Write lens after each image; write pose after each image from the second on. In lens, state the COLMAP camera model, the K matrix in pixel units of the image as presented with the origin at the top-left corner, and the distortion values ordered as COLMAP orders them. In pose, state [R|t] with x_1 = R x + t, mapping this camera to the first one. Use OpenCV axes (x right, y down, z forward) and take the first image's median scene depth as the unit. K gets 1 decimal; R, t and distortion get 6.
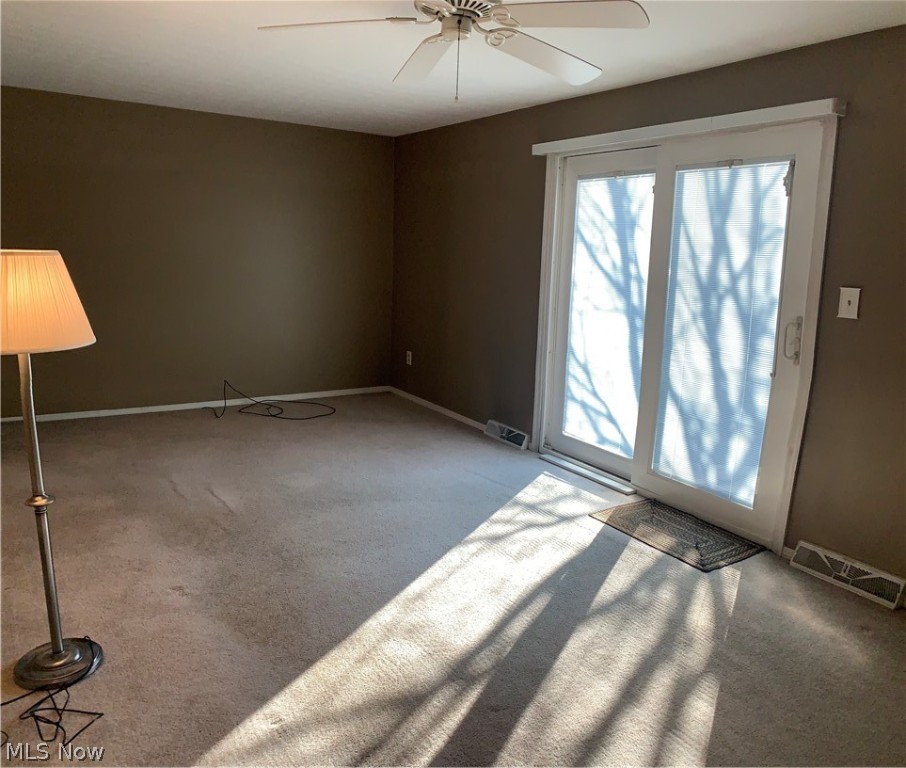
lens RADIAL K [[866.3, 0, 453.3], [0, 866.3, 382.7], [0, 0, 1]] dist [-0.004786, -0.001552]
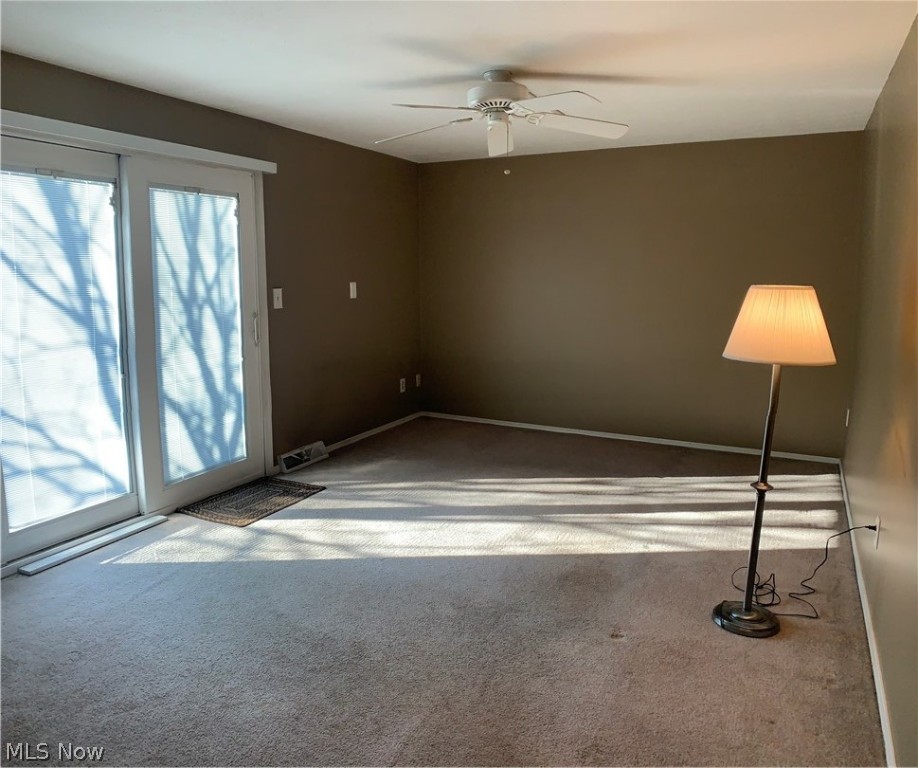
lens RADIAL K [[722.8, 0, 454.3], [0, 722.8, 386.8], [0, 0, 1]] dist [0.022636, -0.005694]
pose [[-0.594757, -0.212778, 0.775235, -0.659439], [0.054294, 0.951503, 0.302812, -0.268853], [-0.802070, 0.222190, -0.554361, 1.272964]]
